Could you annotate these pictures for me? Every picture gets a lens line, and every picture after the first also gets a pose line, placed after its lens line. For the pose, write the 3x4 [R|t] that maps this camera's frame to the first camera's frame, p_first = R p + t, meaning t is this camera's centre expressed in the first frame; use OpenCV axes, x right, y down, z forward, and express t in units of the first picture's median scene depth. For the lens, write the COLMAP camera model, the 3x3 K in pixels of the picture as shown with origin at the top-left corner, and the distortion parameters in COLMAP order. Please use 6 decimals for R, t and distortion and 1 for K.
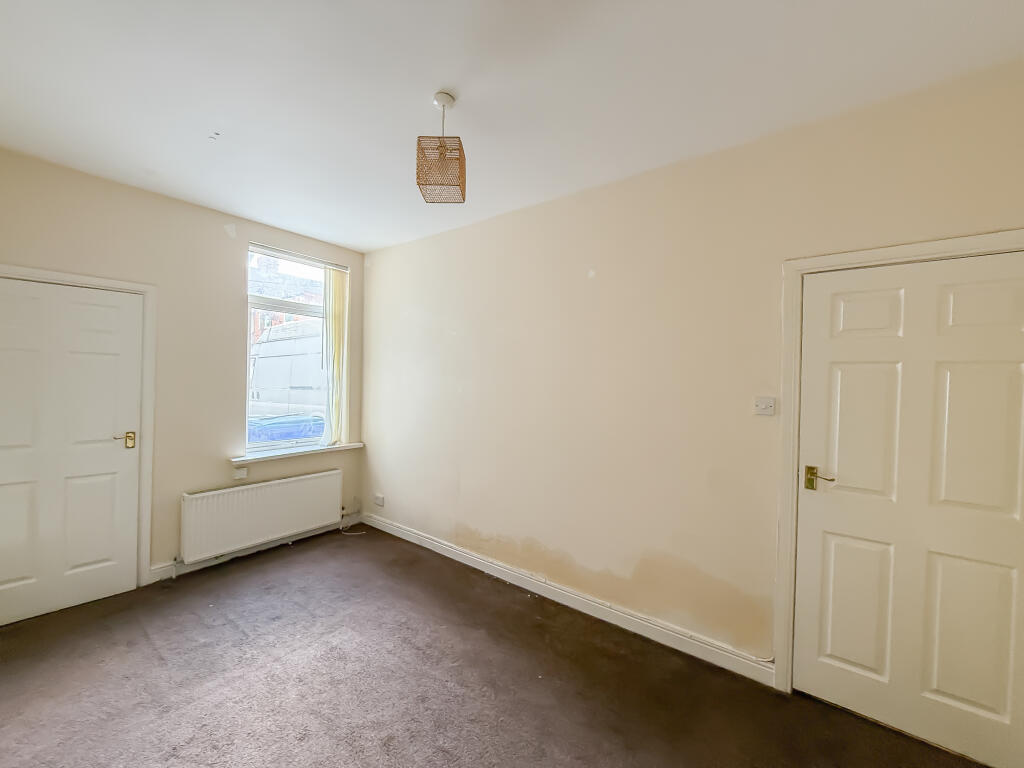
lens RADIAL K [[411.1, 0, 514.5], [0, 411.1, 384.2], [0, 0, 1]] dist [-0.000707, 0.000129]
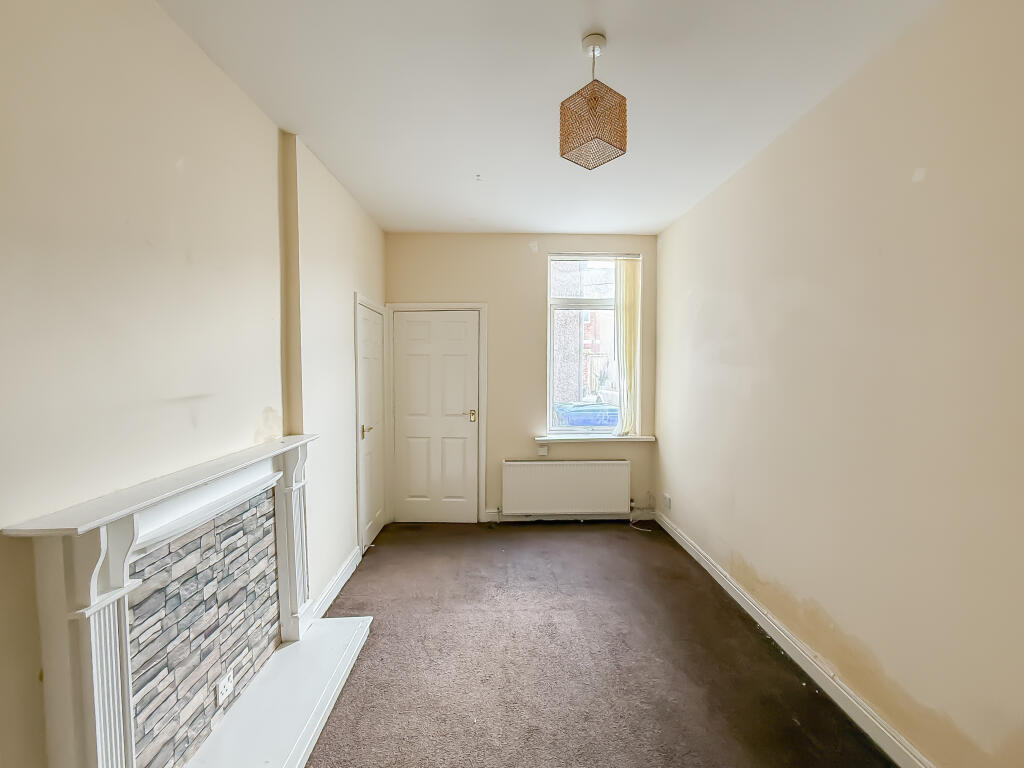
lens RADIAL K [[426.8, 0, 514.7], [0, 426.8, 385.3], [0, 0, 1]] dist [0.000581, 0.000203]
pose [[0.633235, 0.013853, -0.773835, 0.238447], [0.004929, 0.999747, 0.021930, 0.000907], [0.773944, -0.017701, 0.633007, 0.166221]]
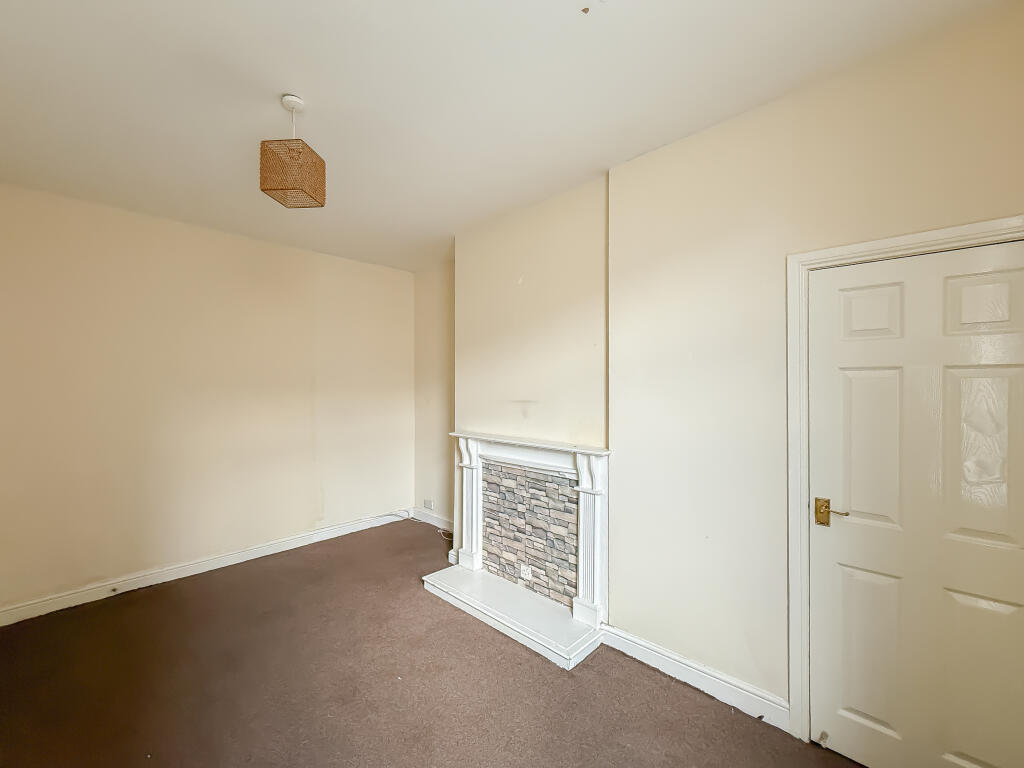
lens RADIAL K [[411.1, 0, 514.5], [0, 411.1, 384.2], [0, 0, 1]] dist [-0.000707, 0.000129]
pose [[-0.995077, -0.019021, 0.097261, -0.453386], [-0.017464, 0.999706, 0.016839, -0.027768], [-0.097552, 0.015058, -0.995116, 1.087784]]
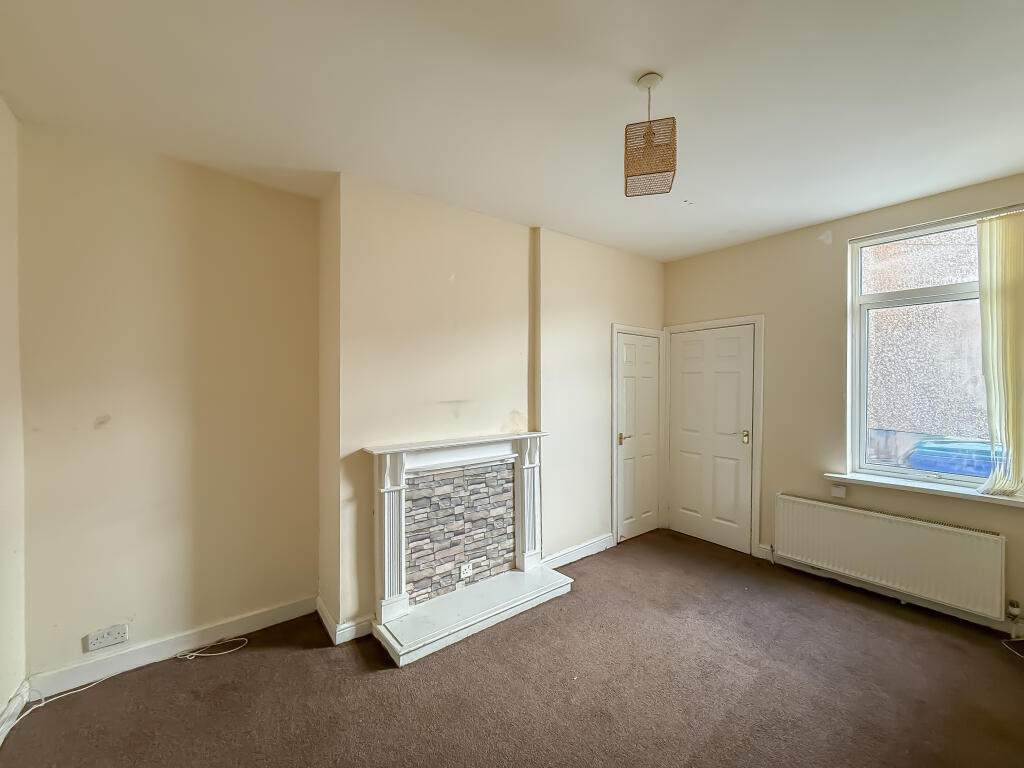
lens RADIAL K [[411.1, 0, 514.5], [0, 411.1, 384.2], [0, 0, 1]] dist [-0.000707, 0.000129]
pose [[-0.253853, -0.016870, -0.967096, 0.437502], [-0.015179, 0.999794, -0.013456, -0.002561], [0.967124, 0.011264, -0.254056, 0.537932]]
